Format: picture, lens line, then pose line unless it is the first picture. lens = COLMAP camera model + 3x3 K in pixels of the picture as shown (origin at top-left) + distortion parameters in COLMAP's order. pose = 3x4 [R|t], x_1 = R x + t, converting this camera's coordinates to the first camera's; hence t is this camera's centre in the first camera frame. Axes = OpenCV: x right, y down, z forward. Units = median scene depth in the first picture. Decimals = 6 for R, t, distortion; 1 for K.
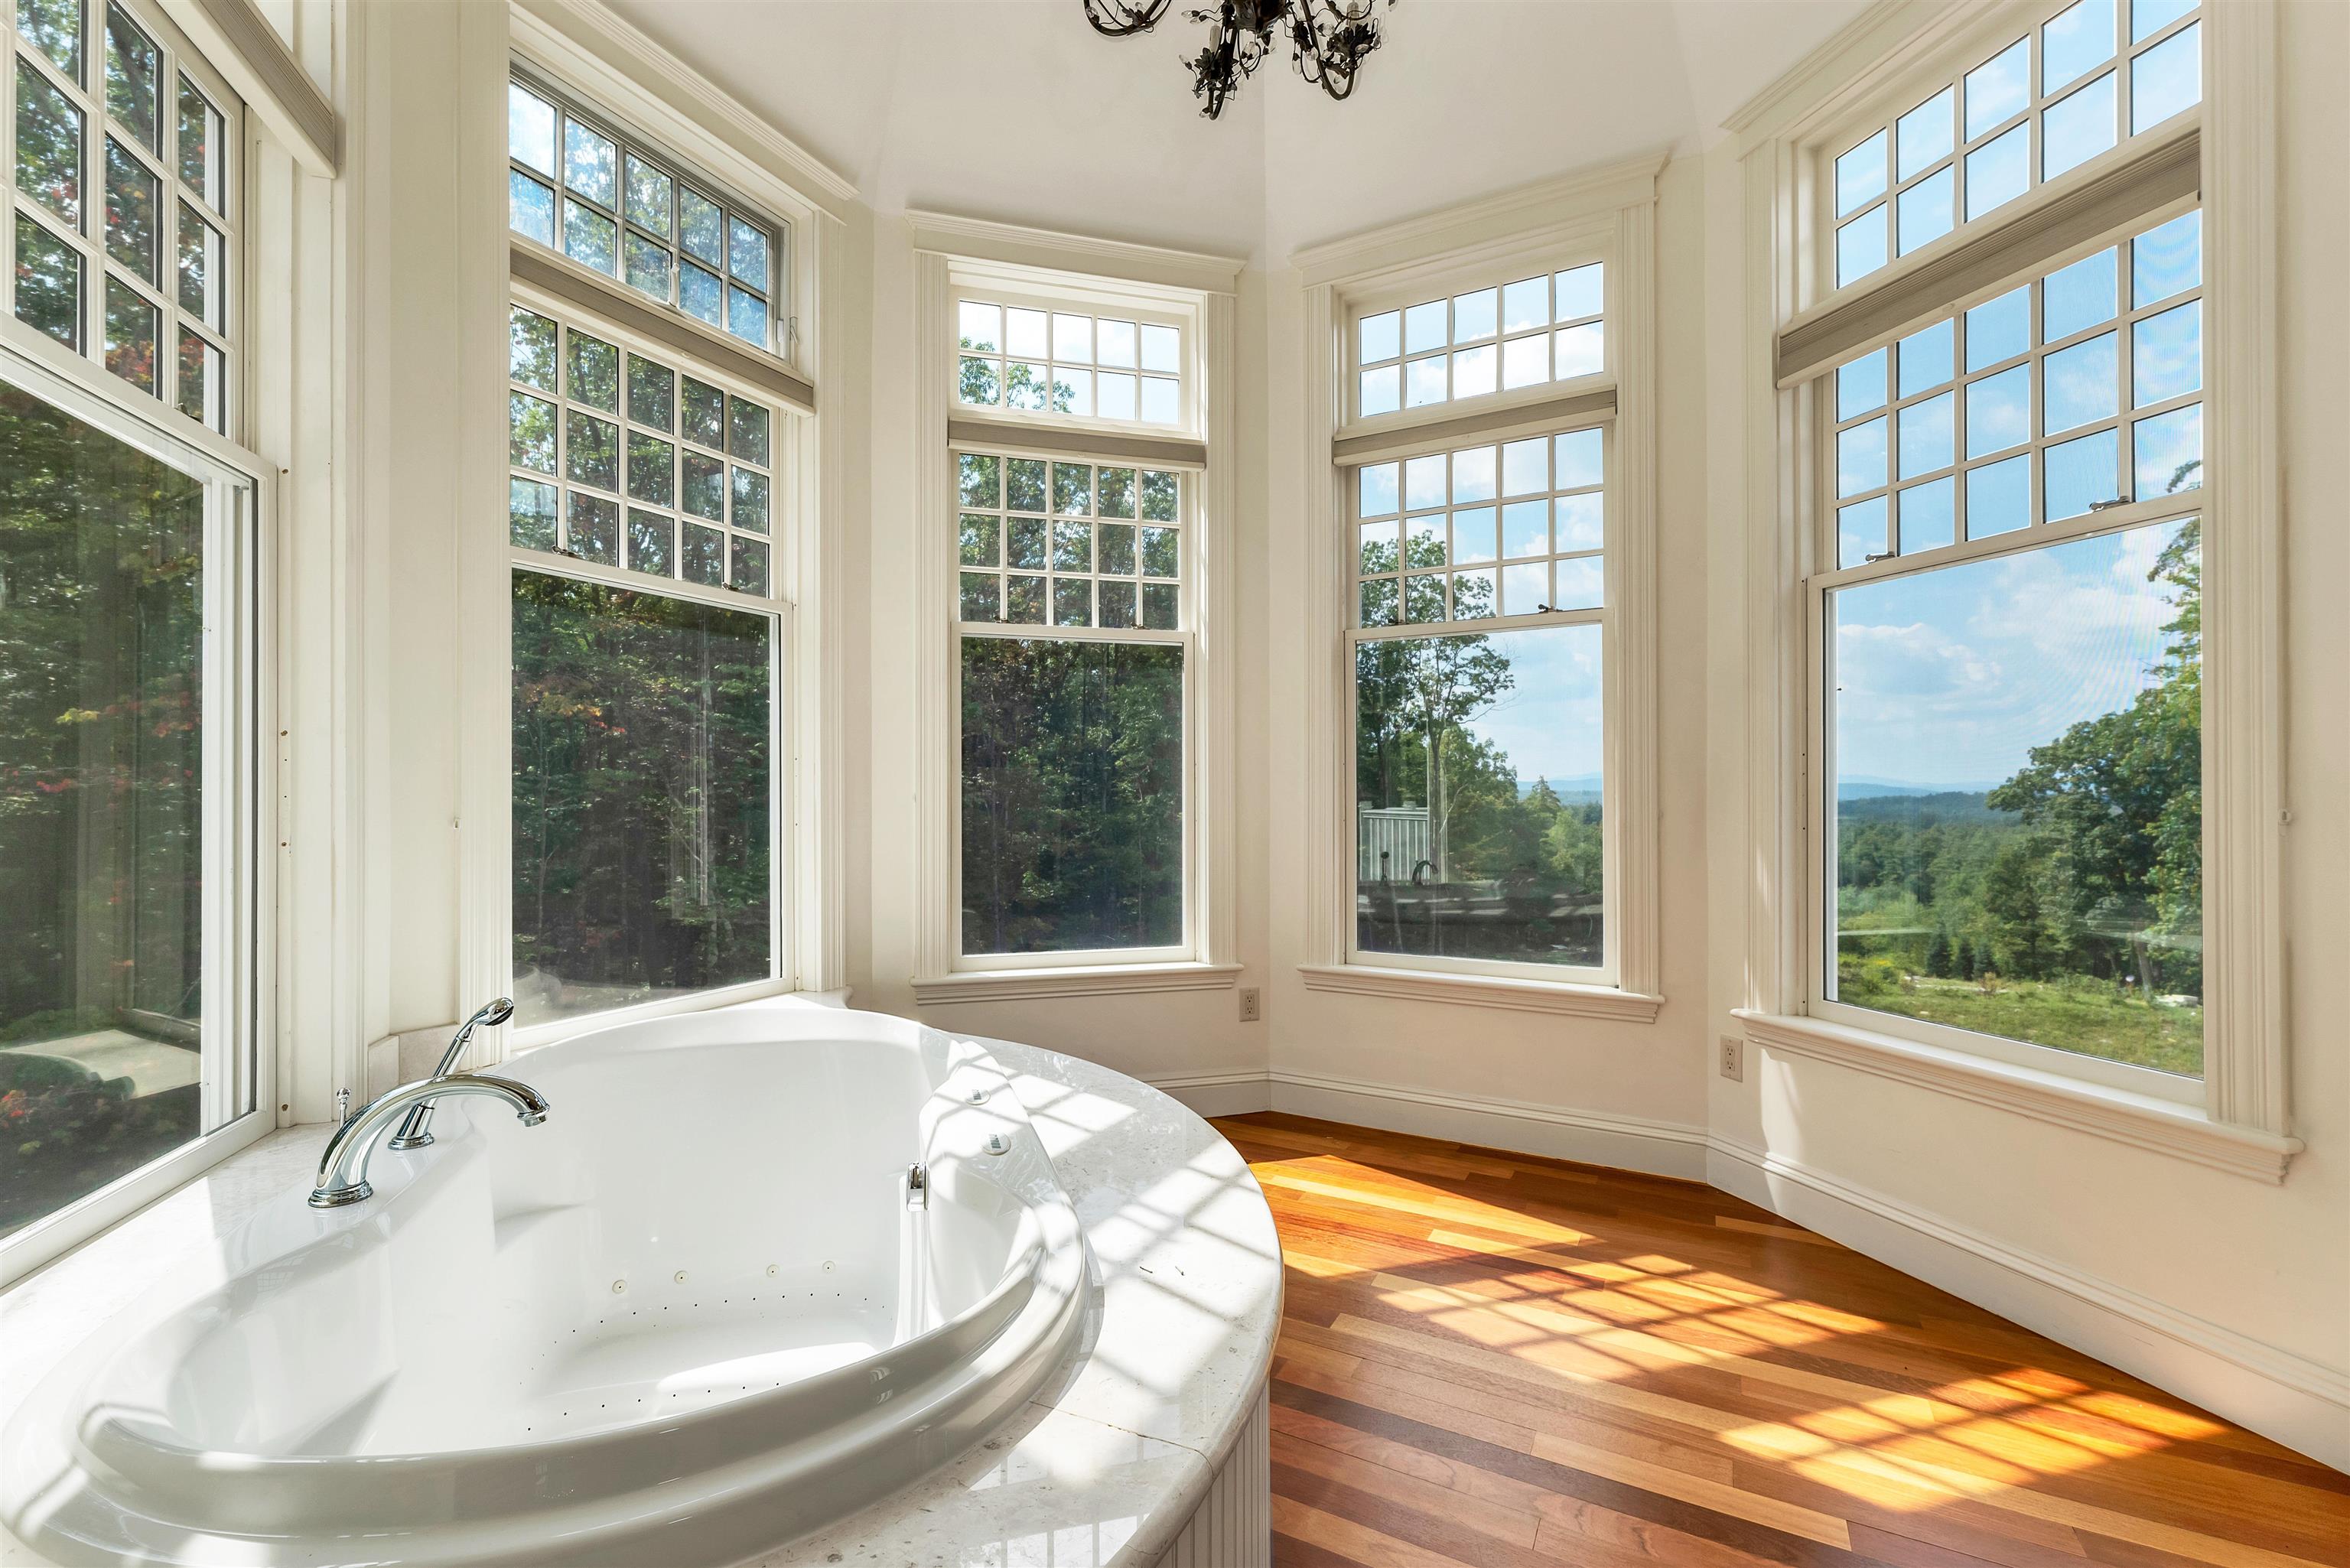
lens RADIAL K [[1048.0, 0, 1153.8], [0, 1048.0, 792.9], [0, 0, 1]] dist [-0.001065, 0.000232]
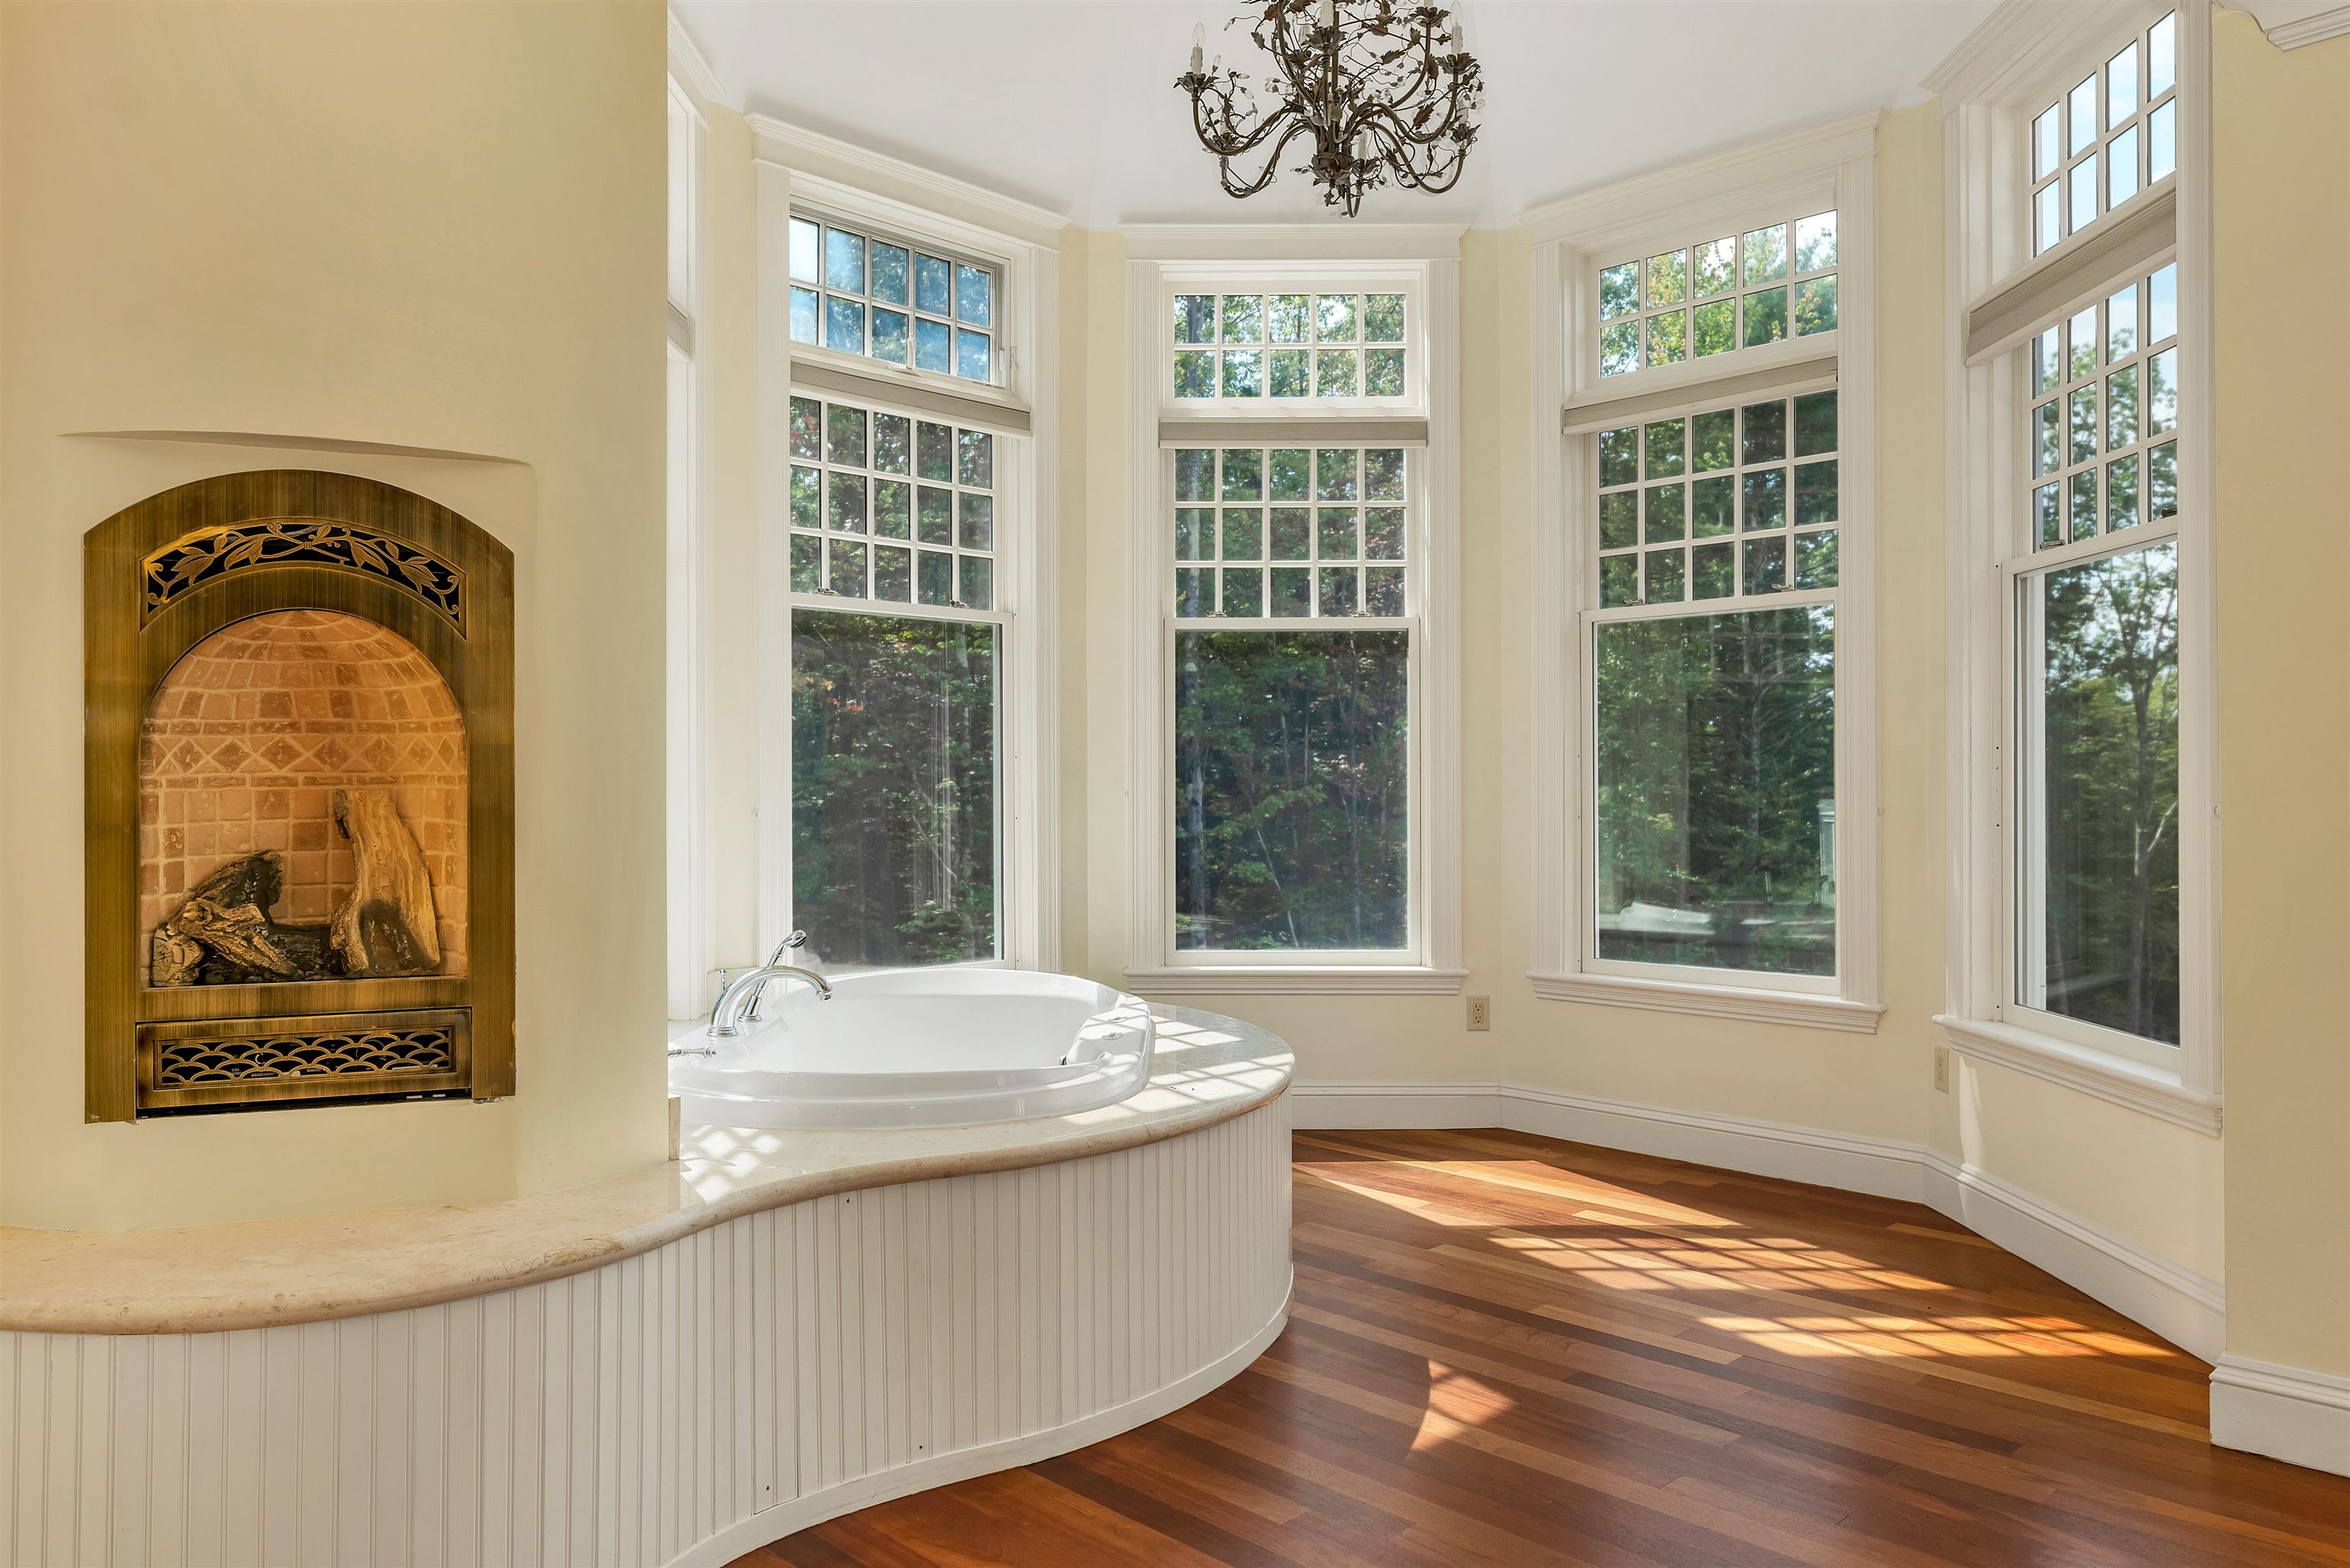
lens RADIAL K [[1640.6, 0, 1189.3], [0, 1640.6, 782.3], [0, 0, 1]] dist [-0.002598, -0.000707]
pose [[0.963911, -0.002056, -0.266218, 0.277984], [0.001845, 0.999998, -0.001045, -0.004388], [0.266219, 0.000516, 0.963912, -0.576423]]
